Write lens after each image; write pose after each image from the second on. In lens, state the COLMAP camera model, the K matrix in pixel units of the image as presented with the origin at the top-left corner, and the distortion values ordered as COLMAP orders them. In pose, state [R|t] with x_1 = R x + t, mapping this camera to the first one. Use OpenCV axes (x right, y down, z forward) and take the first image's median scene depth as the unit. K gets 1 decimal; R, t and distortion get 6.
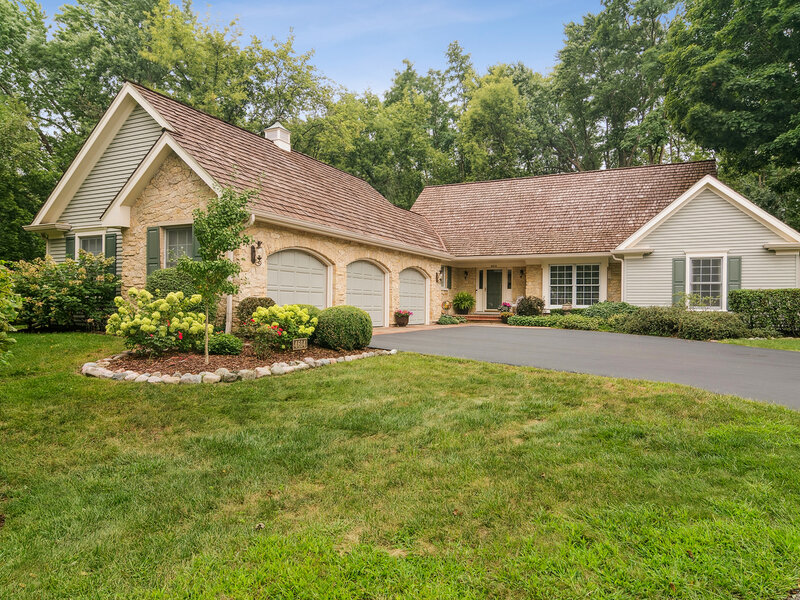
lens RADIAL K [[555.8, 0, 405.1], [0, 555.8, 301.0], [0, 0, 1]] dist [-0.004467, -0.009067]
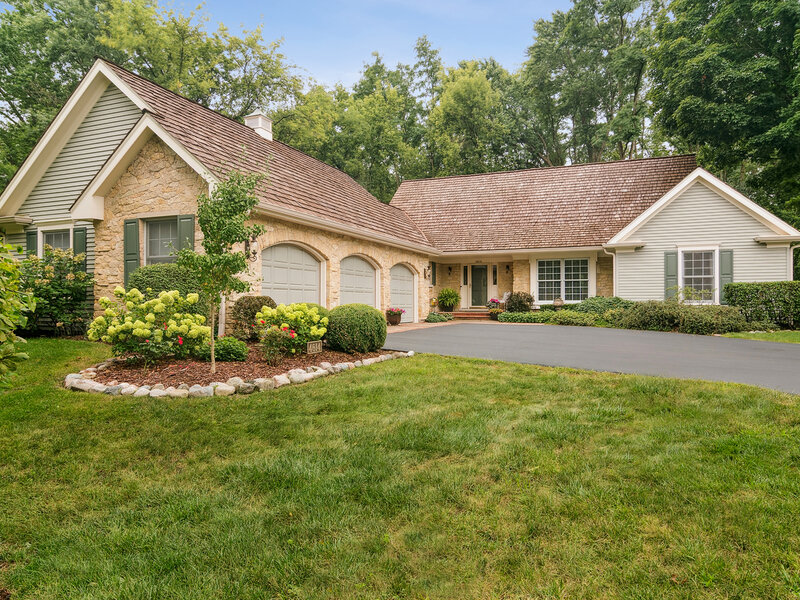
lens RADIAL K [[555.8, 0, 405.7], [0, 555.8, 295.2], [0, 0, 1]] dist [-0.004467, -0.009067]
pose [[0.997144, -0.011515, 0.074636, -0.054343], [0.011954, 0.999914, -0.005439, 0.000050], [-0.074567, 0.006315, 0.997196, 0.048574]]
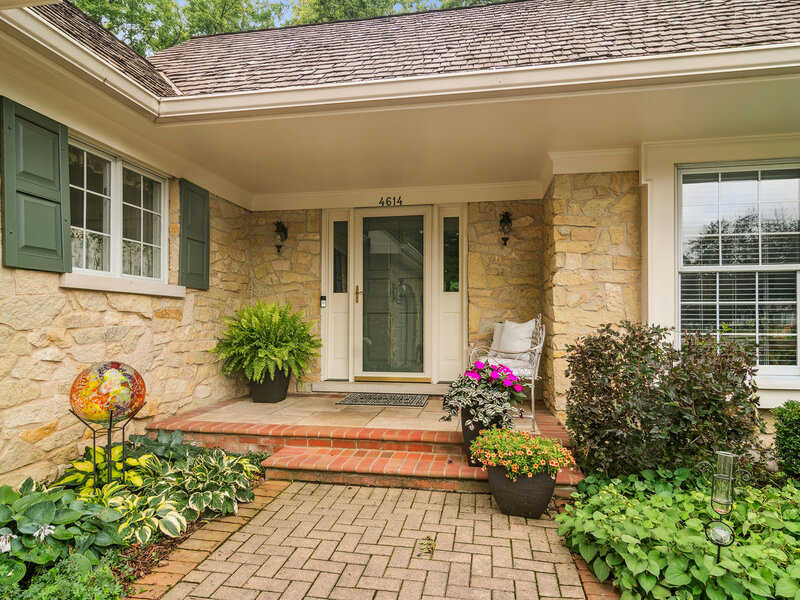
lens RADIAL K [[483.0, 0, 398.8], [0, 483.0, 306.5], [0, 0, 1]] dist [0.000191, 0.001980]
pose [[0.965672, -0.005300, 0.259709, 0.138792], [0.009840, 0.999821, -0.016185, -0.014964], [-0.259576, 0.018185, 0.965551, 1.031289]]
